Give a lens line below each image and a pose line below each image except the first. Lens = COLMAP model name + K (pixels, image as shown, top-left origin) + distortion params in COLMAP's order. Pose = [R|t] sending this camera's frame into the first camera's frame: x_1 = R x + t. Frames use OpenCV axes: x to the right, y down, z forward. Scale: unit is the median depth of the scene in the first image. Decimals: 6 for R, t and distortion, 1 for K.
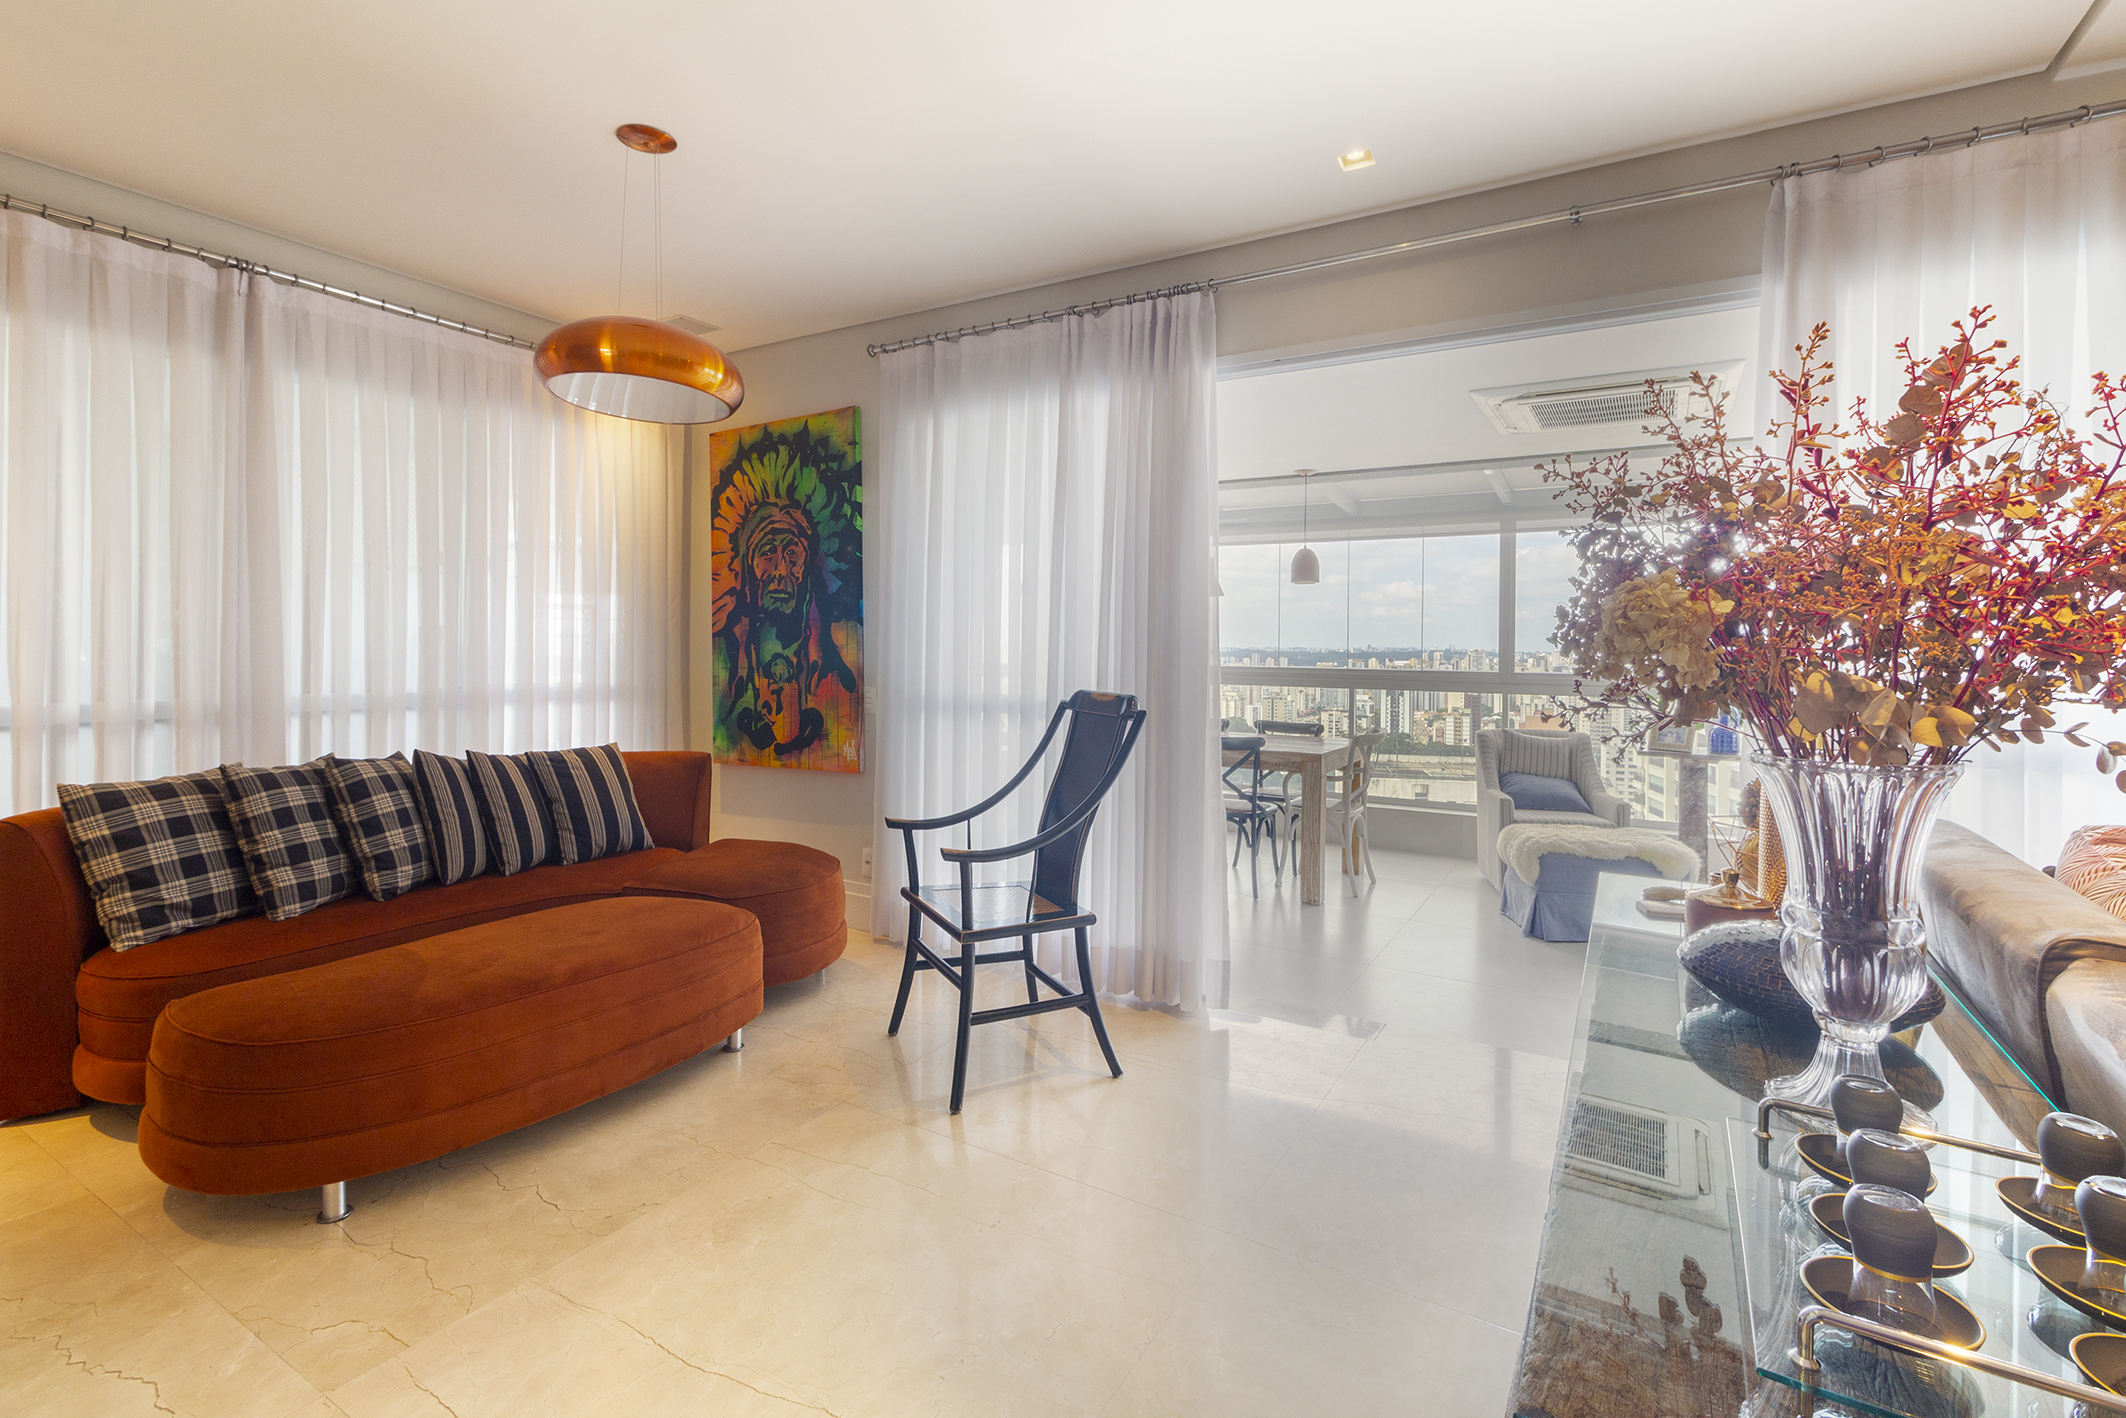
lens RADIAL K [[990.5, 0, 1070.4], [0, 990.5, 659.4], [0, 0, 1]] dist [0.004354, 0.000158]
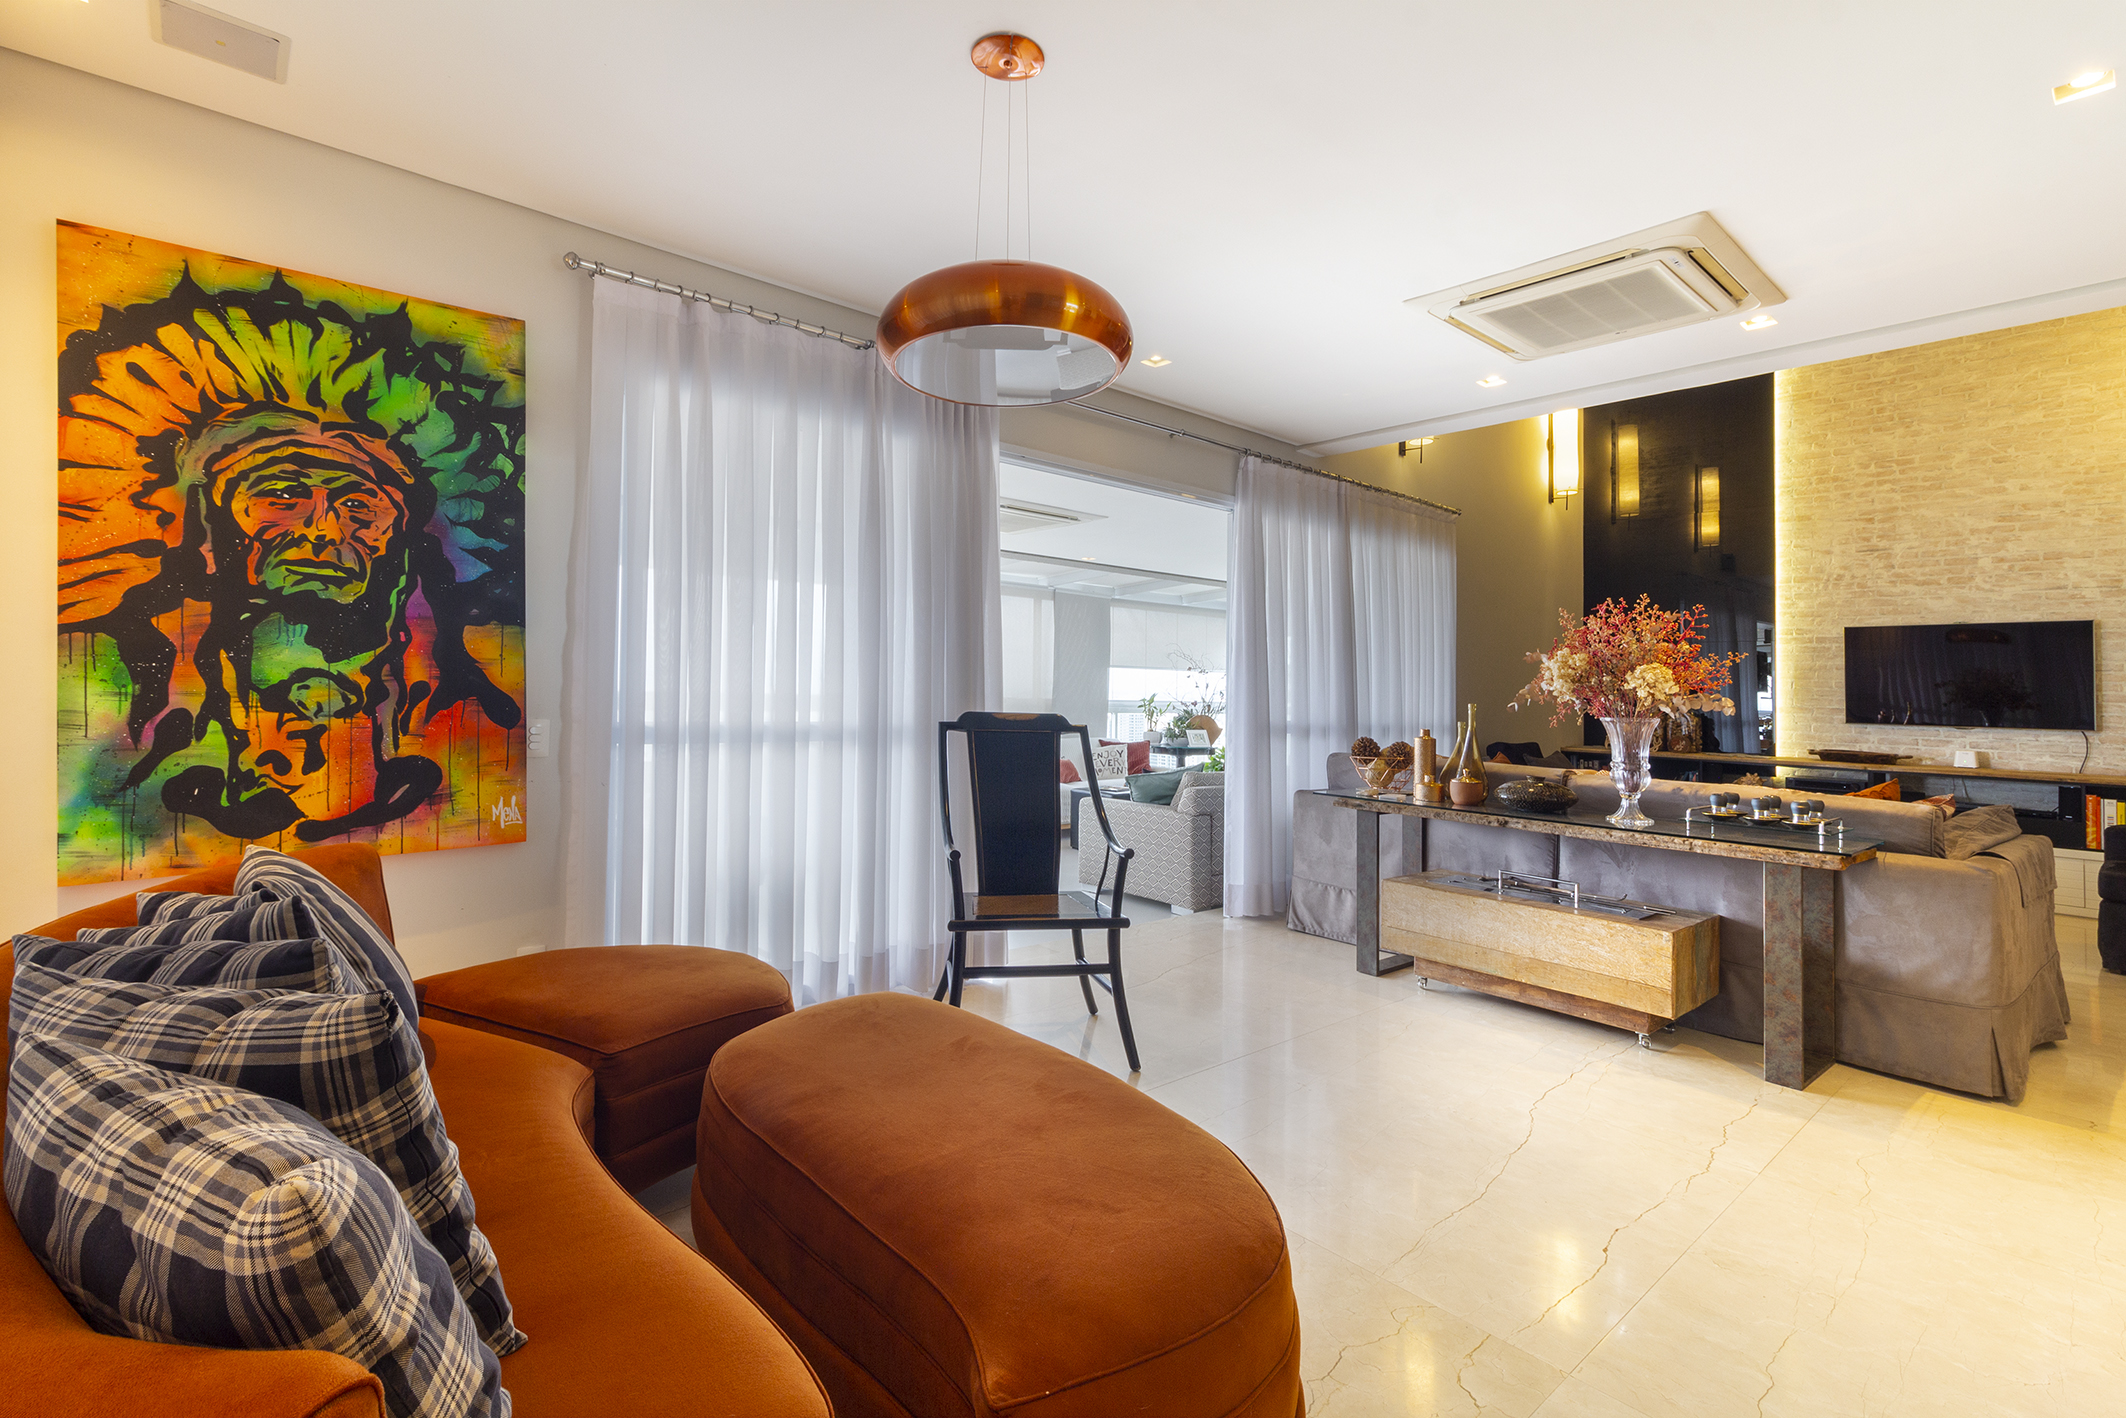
lens RADIAL K [[990.5, 0, 1024.1], [0, 990.5, 656.4], [0, 0, 1]] dist [0.004354, 0.000158]
pose [[0.305196, 0.022119, 0.952033, -0.739621], [-0.014606, 0.999721, -0.018545, -0.008782], [-0.952178, -0.008245, 0.305434, 0.421974]]
